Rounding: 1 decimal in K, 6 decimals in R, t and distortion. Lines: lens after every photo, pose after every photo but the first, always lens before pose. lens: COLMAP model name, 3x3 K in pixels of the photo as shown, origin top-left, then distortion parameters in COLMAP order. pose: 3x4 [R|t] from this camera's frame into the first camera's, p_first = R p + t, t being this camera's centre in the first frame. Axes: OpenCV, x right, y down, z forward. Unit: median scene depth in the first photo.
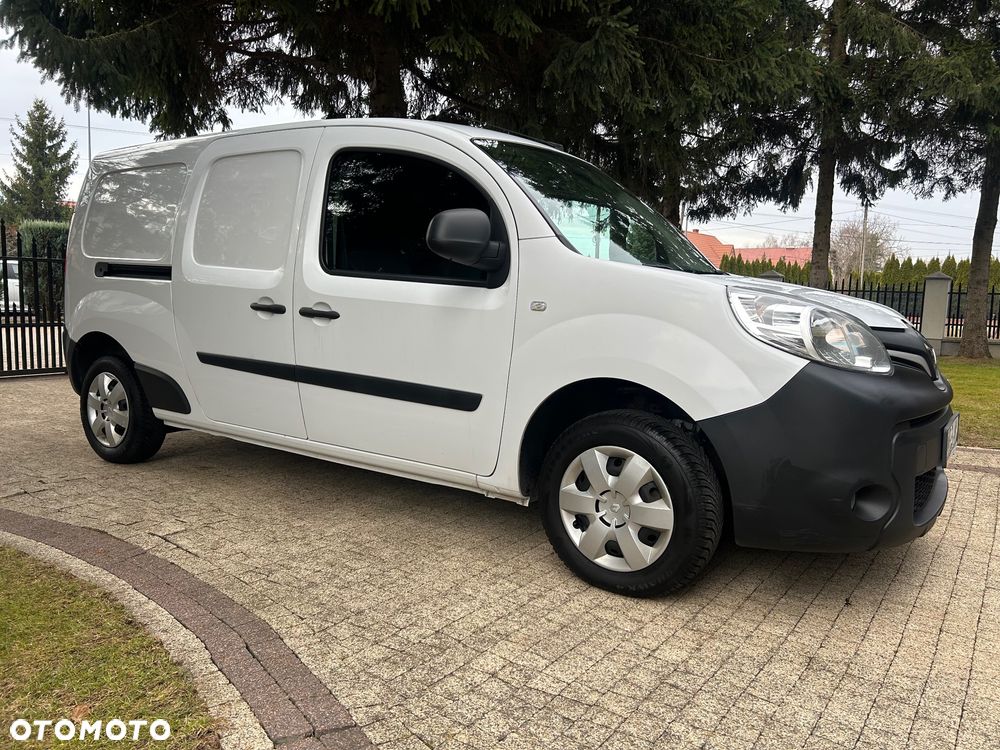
lens RADIAL K [[754.0, 0, 504.6], [0, 754.0, 367.9], [0, 0, 1]] dist [0.052722, -0.051750]
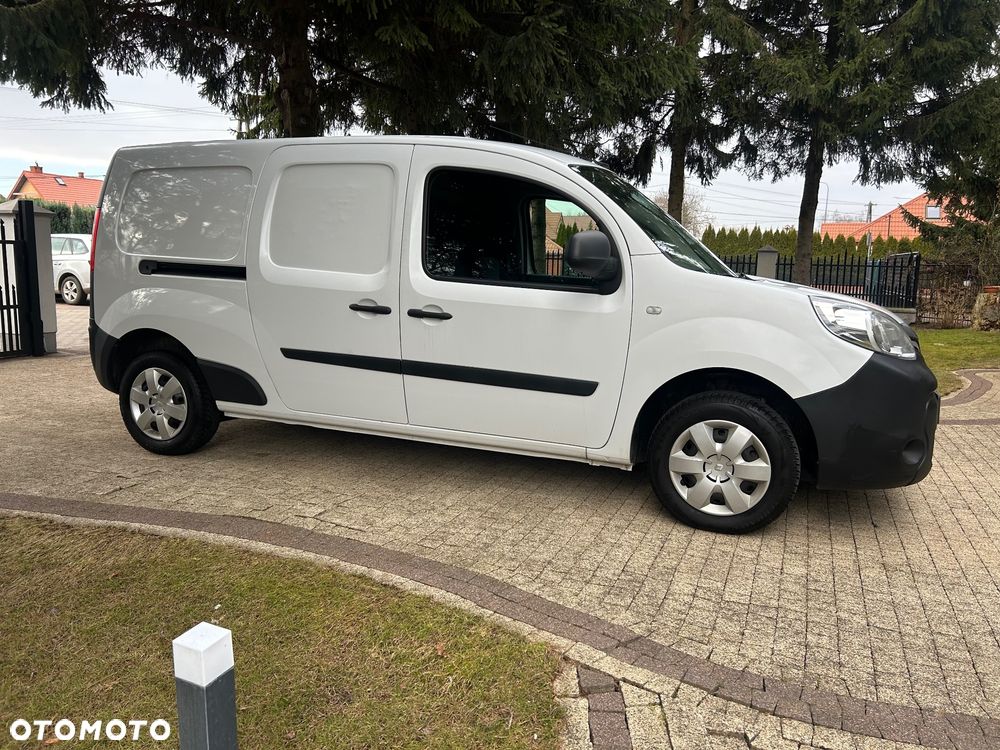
lens RADIAL K [[754.0, 0, 504.6], [0, 754.0, 367.9], [0, 0, 1]] dist [0.052722, -0.051750]
pose [[0.974440, -0.033465, 0.222143, -0.371148], [0.023029, 0.998513, 0.049405, -0.042930], [-0.223466, -0.043027, 0.973761, -0.128353]]
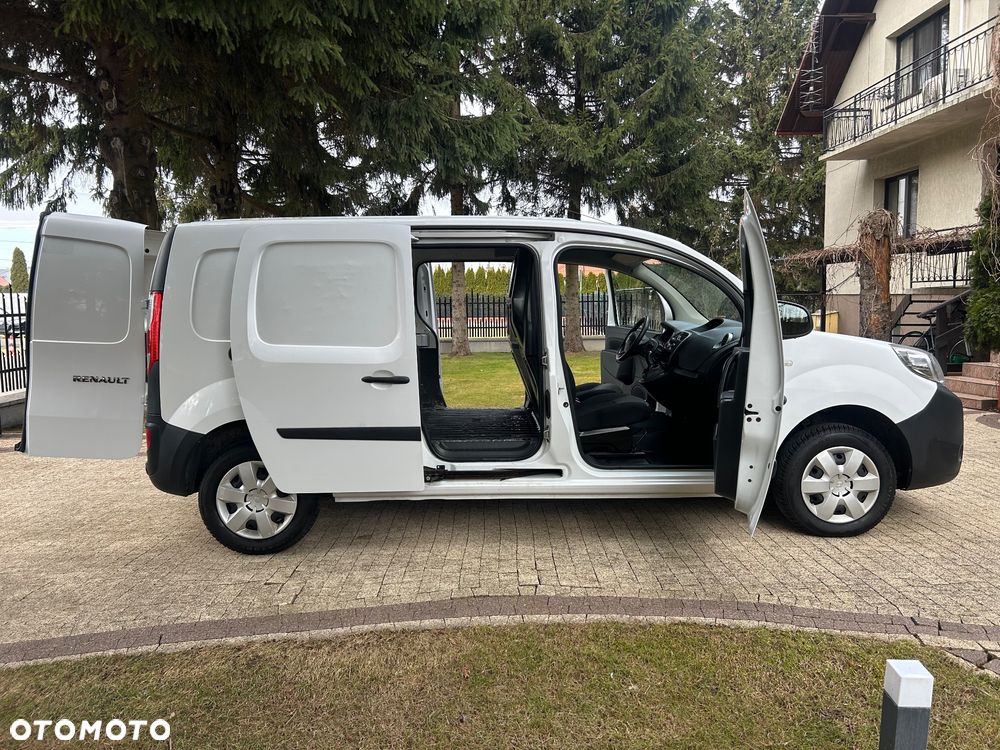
lens RADIAL K [[755.3, 0, 505.0], [0, 755.3, 354.8], [0, 0, 1]] dist [0.050643, -0.046281]
pose [[0.811691, -0.083645, 0.578067, -1.019105], [0.096440, 0.995302, 0.008603, -0.130891], [-0.576071, 0.048766, 0.815944, 0.052621]]
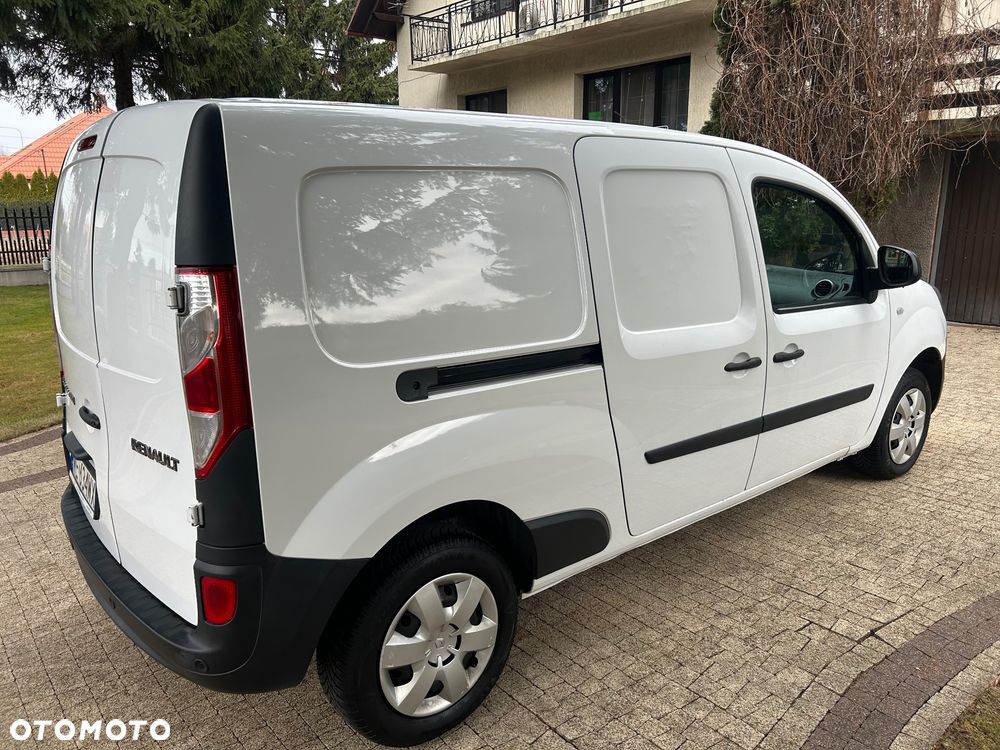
lens RADIAL K [[753.9, 0, 494.4], [0, 753.9, 371.7], [0, 0, 1]] dist [0.043195, -0.043126]
pose [[0.271815, -0.245459, 0.930519, -1.198588], [0.115867, 0.968238, 0.221562, -0.296426], [-0.955349, 0.047593, 0.291623, 1.026361]]
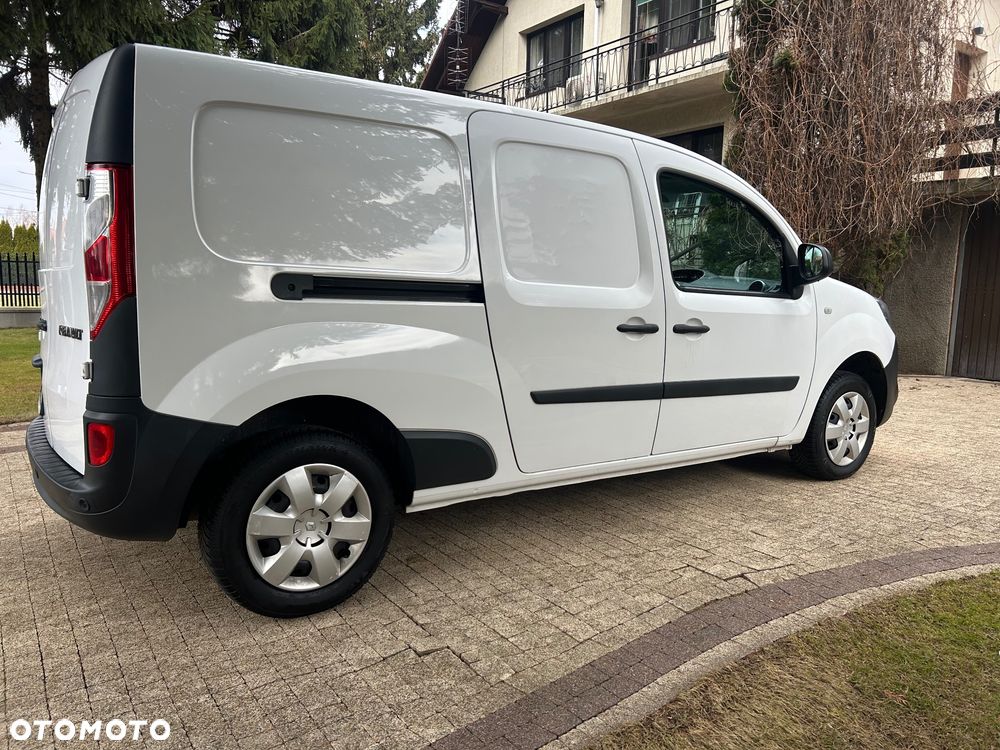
lens RADIAL K [[754.0, 0, 504.6], [0, 754.0, 367.9], [0, 0, 1]] dist [0.052722, -0.051750]
pose [[0.351105, -0.131076, 0.927116, -1.258694], [0.084590, 0.990545, 0.108008, -0.146948], [-0.932507, 0.040503, 0.358873, 0.825113]]
